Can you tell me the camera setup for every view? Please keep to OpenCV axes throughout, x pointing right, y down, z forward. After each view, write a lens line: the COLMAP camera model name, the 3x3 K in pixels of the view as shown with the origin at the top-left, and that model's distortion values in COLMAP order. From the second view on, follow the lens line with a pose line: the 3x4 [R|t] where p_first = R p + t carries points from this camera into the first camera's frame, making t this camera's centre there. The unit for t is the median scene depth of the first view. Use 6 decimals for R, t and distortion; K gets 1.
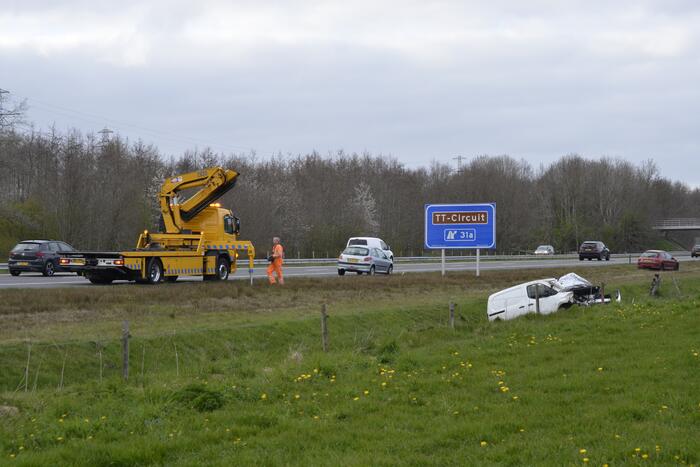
lens RADIAL K [[2507.4, 0, 350.0], [0, 2507.4, 233.5], [0, 0, 1]] dist [0.181656, -0.384916]
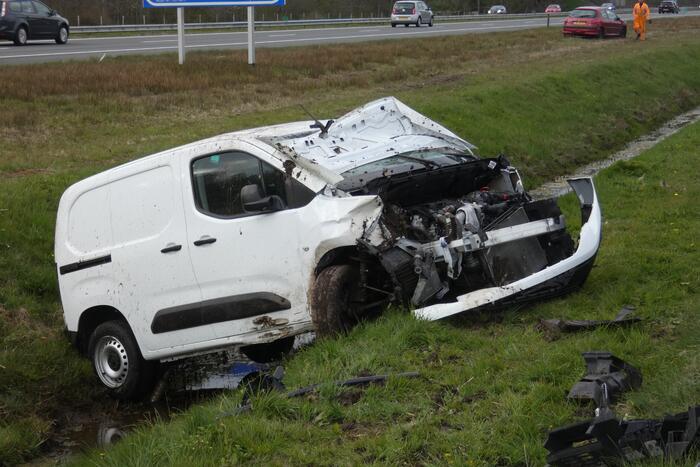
lens RADIAL K [[2507.4, 0, 350.0], [0, 2507.4, 233.5], [0, 0, 1]] dist [0.181656, -0.384916]
pose [[0.999172, -0.017100, 0.036910, 0.052147], [0.013546, 0.995435, 0.094473, 0.004206], [-0.038357, -0.093895, 0.994843, 0.524895]]
